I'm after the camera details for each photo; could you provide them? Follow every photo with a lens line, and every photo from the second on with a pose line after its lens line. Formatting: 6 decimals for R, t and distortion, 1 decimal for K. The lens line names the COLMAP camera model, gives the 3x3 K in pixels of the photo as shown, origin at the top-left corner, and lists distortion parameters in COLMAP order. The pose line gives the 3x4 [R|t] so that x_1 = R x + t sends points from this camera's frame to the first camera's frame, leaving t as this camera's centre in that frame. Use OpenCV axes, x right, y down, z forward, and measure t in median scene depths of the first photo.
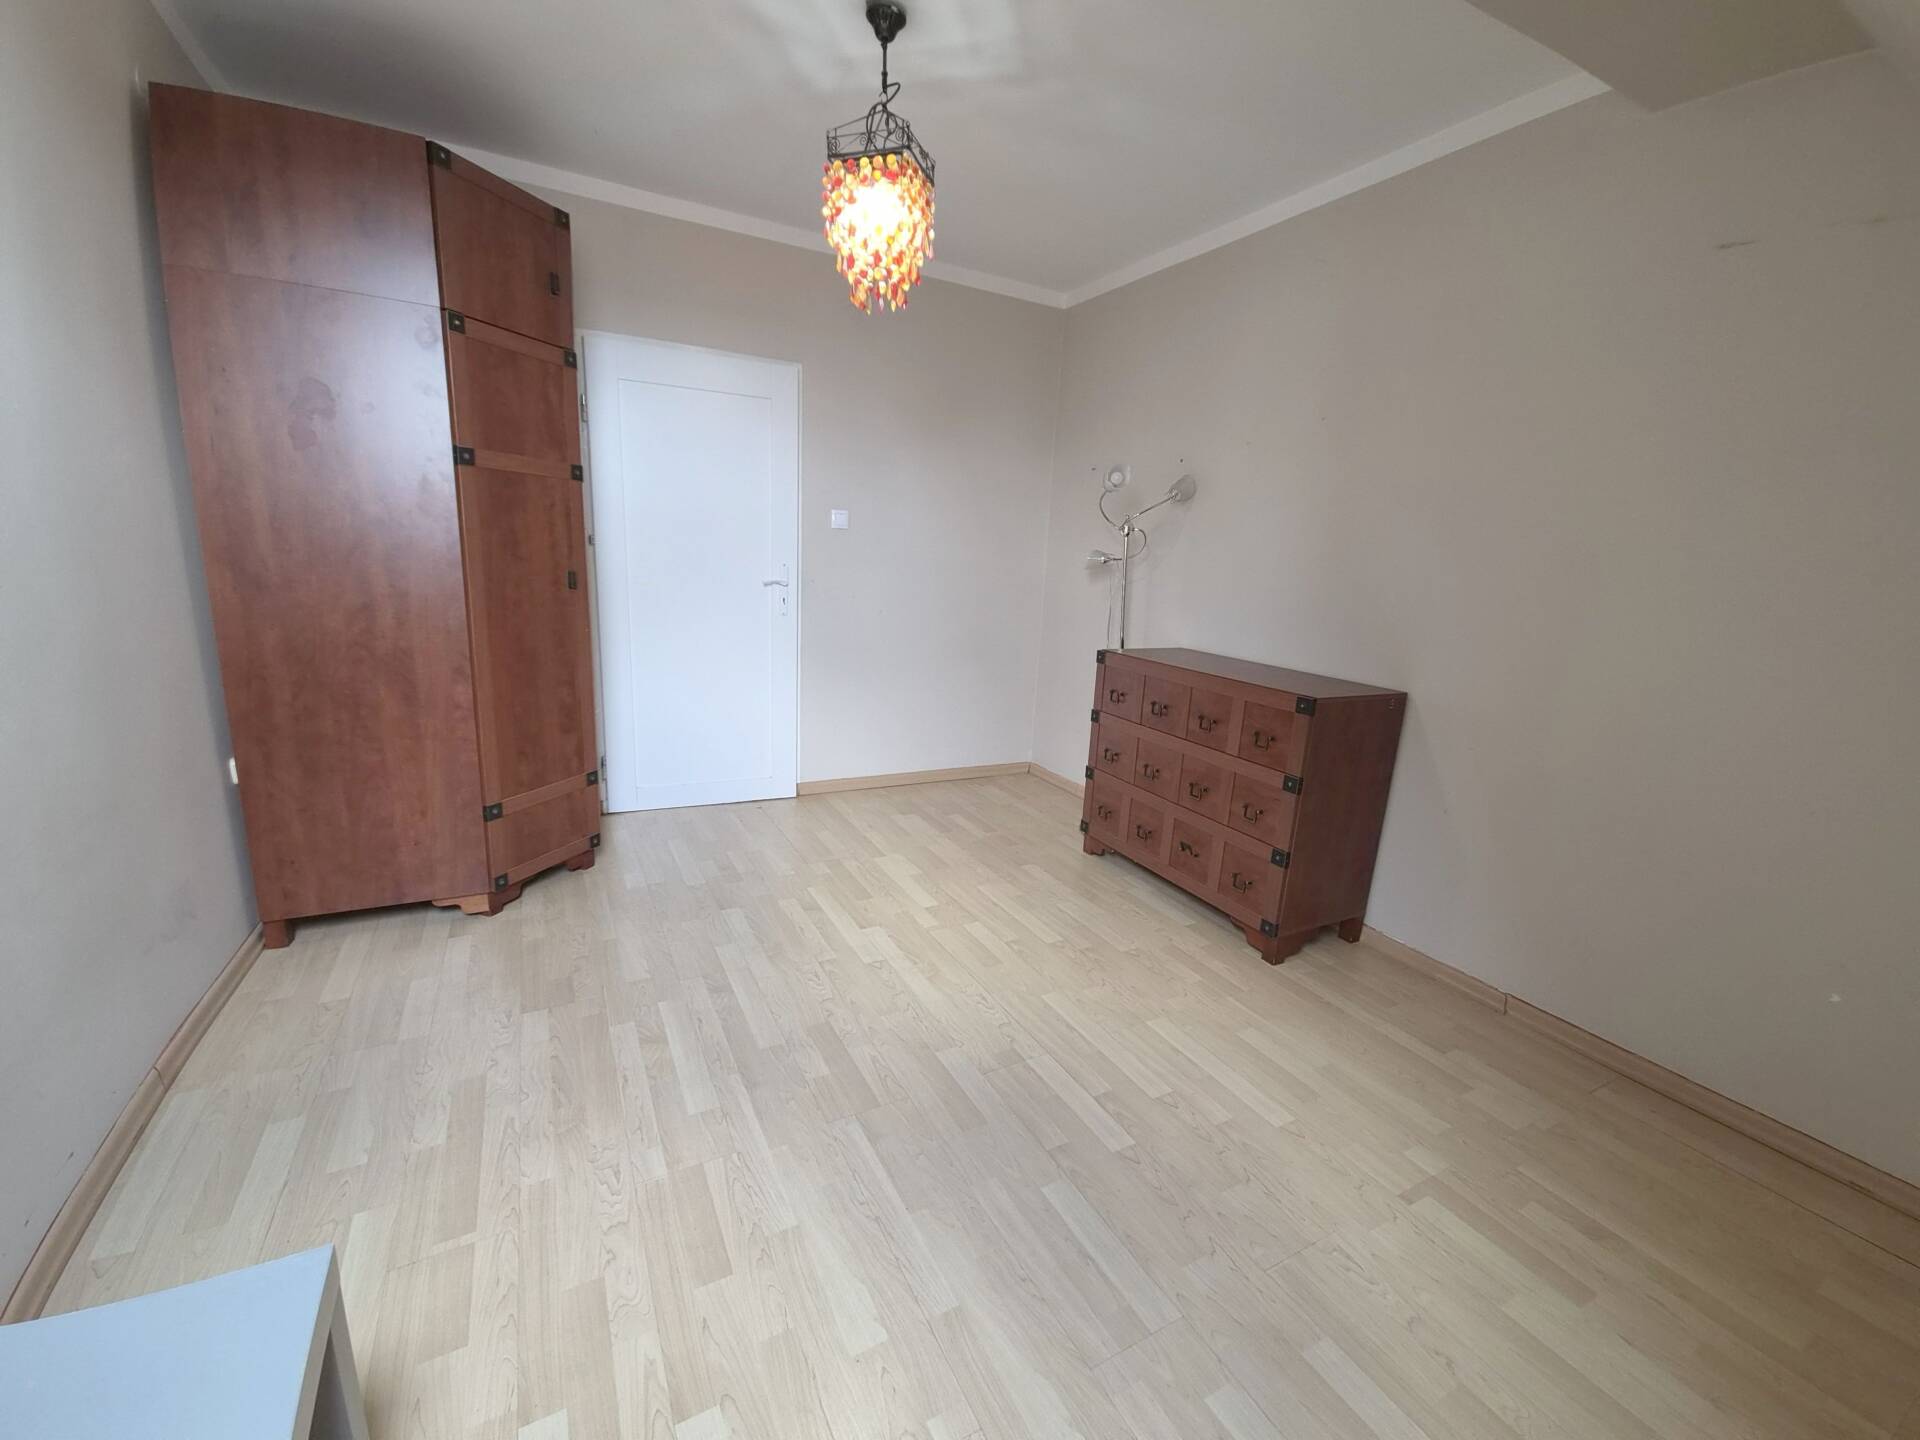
lens RADIAL K [[781.2, 0, 959.5], [0, 781.2, 716.8], [0, 0, 1]] dist [0.002045, 0.000144]
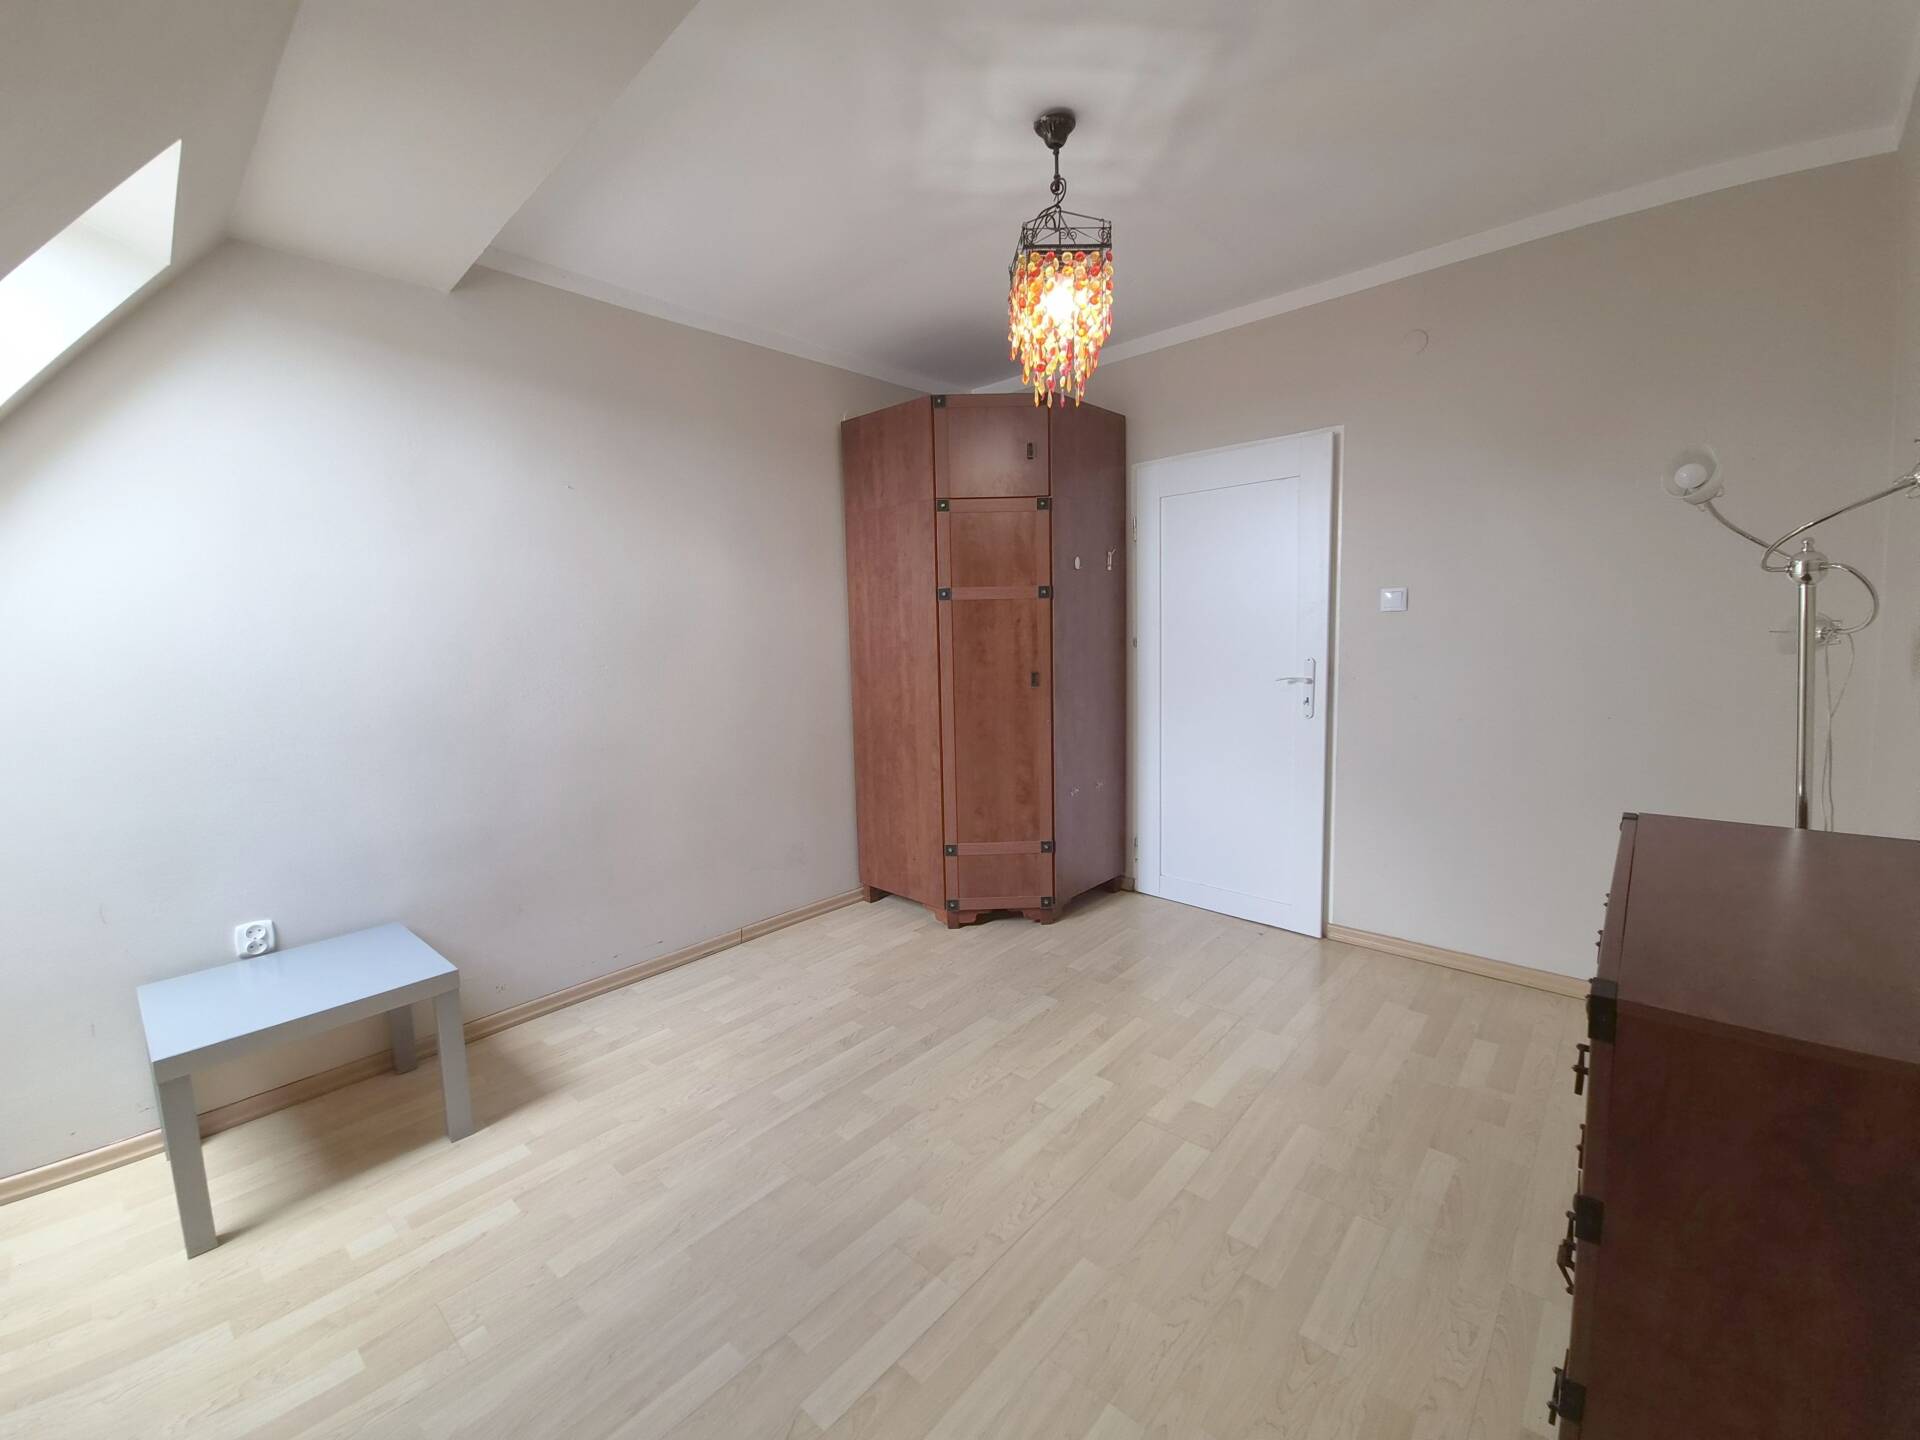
lens RADIAL K [[773.1, 0, 959.1], [0, 773.1, 707.0], [0, 0, 1]] dist [-0.001004, 0.000359]
pose [[0.337233, 0.034320, -0.940795, 0.691975], [-0.153371, 0.987987, -0.018935, -0.105010], [0.928844, 0.150676, 0.338446, 0.565019]]
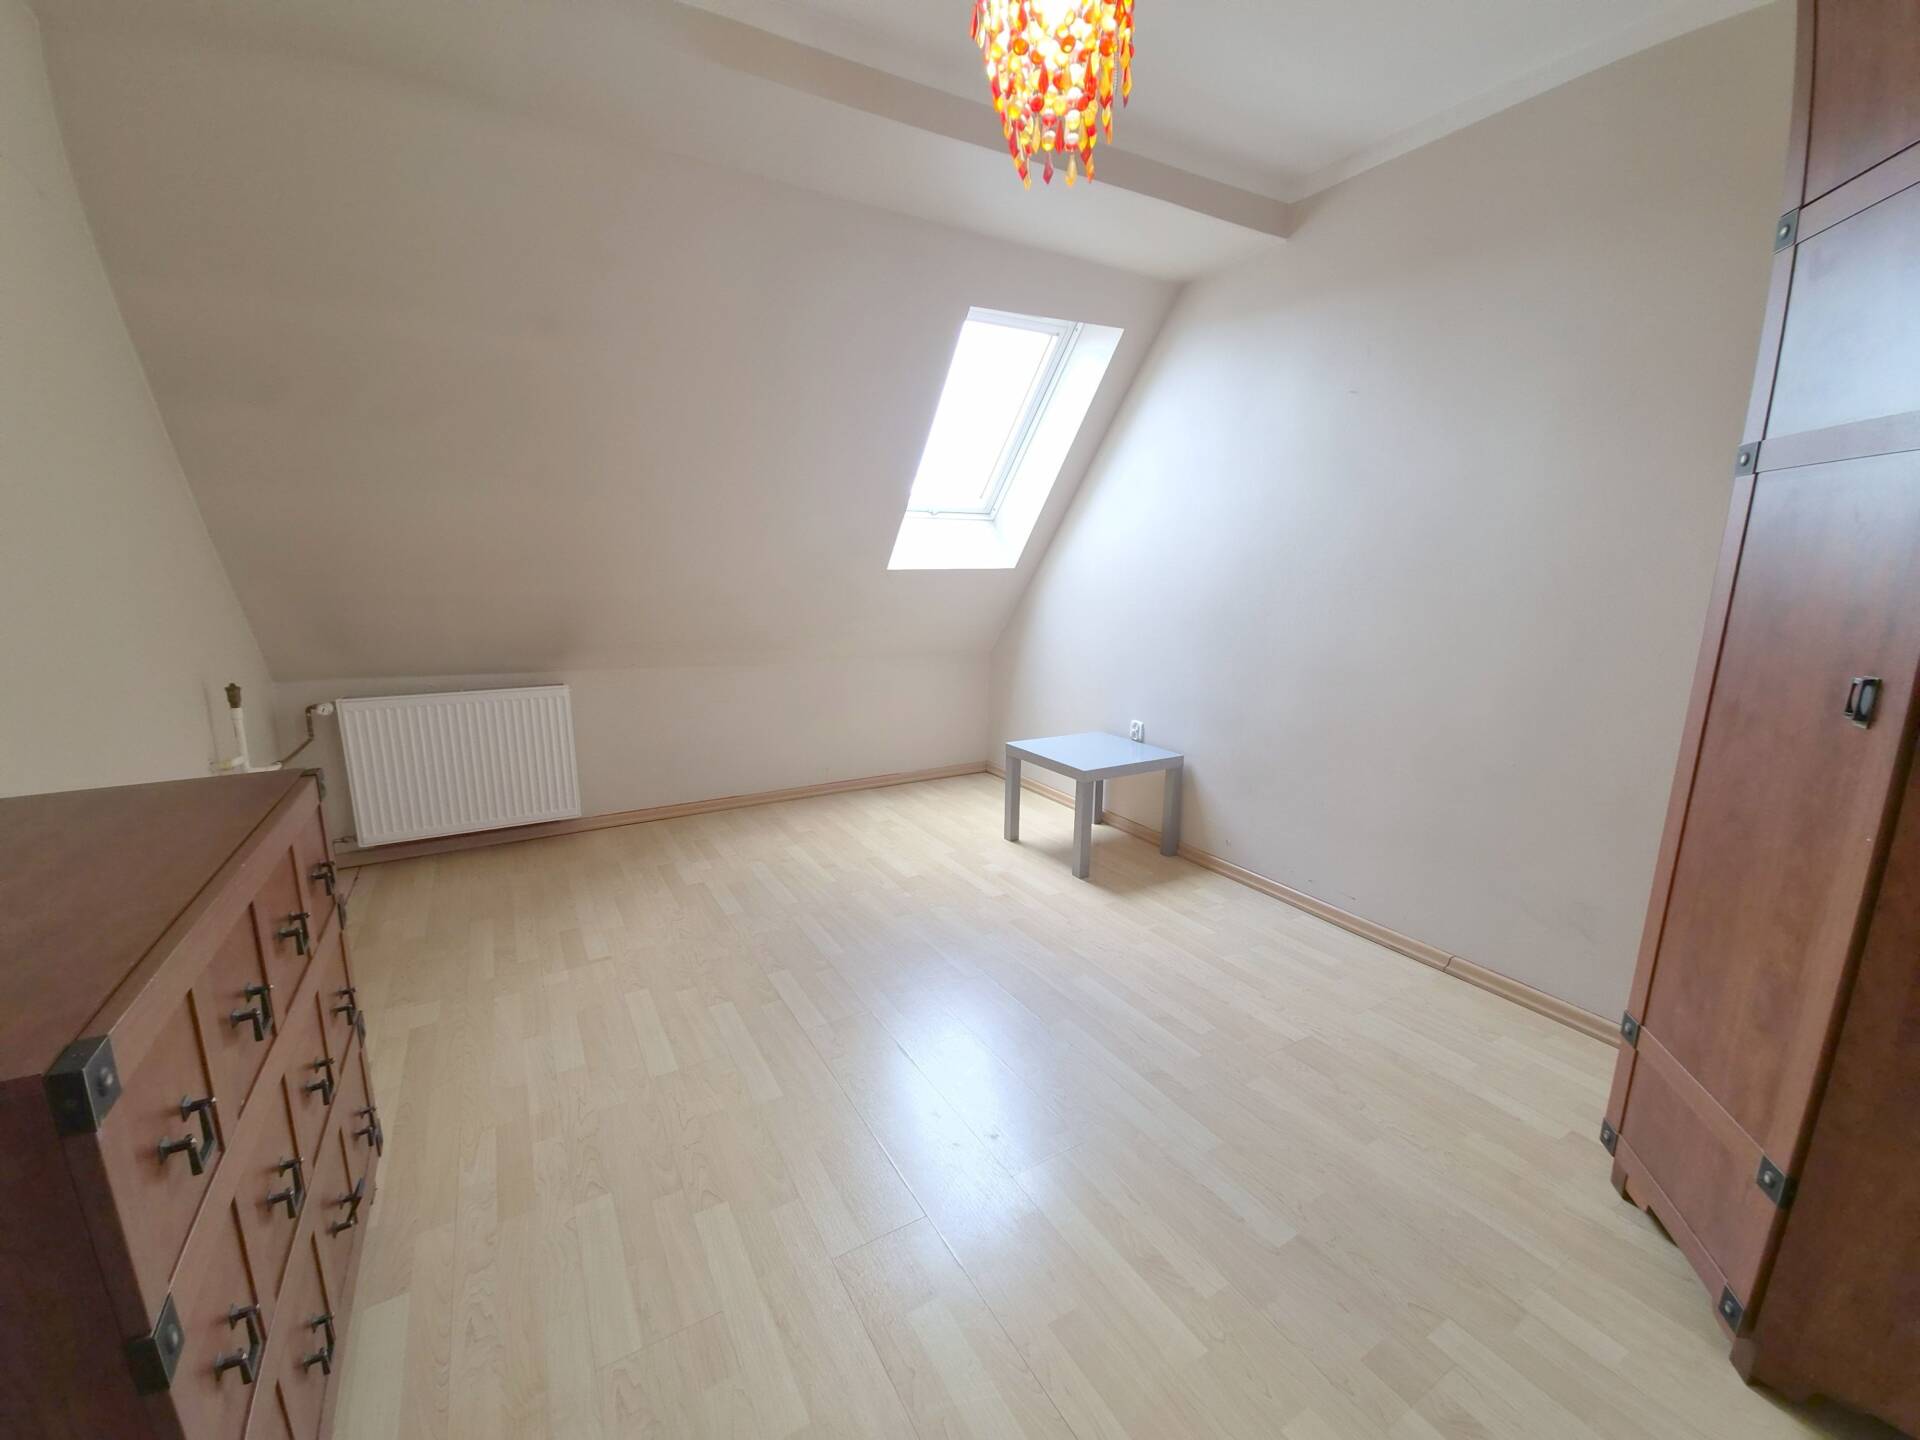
lens RADIAL K [[781.2, 0, 959.5], [0, 781.2, 716.8], [0, 0, 1]] dist [0.002045, 0.000144]
pose [[-0.997325, -0.053369, -0.049954, -0.018500], [-0.068736, 0.917240, 0.392360, -0.337035], [0.024879, 0.394744, -0.918454, 1.561782]]
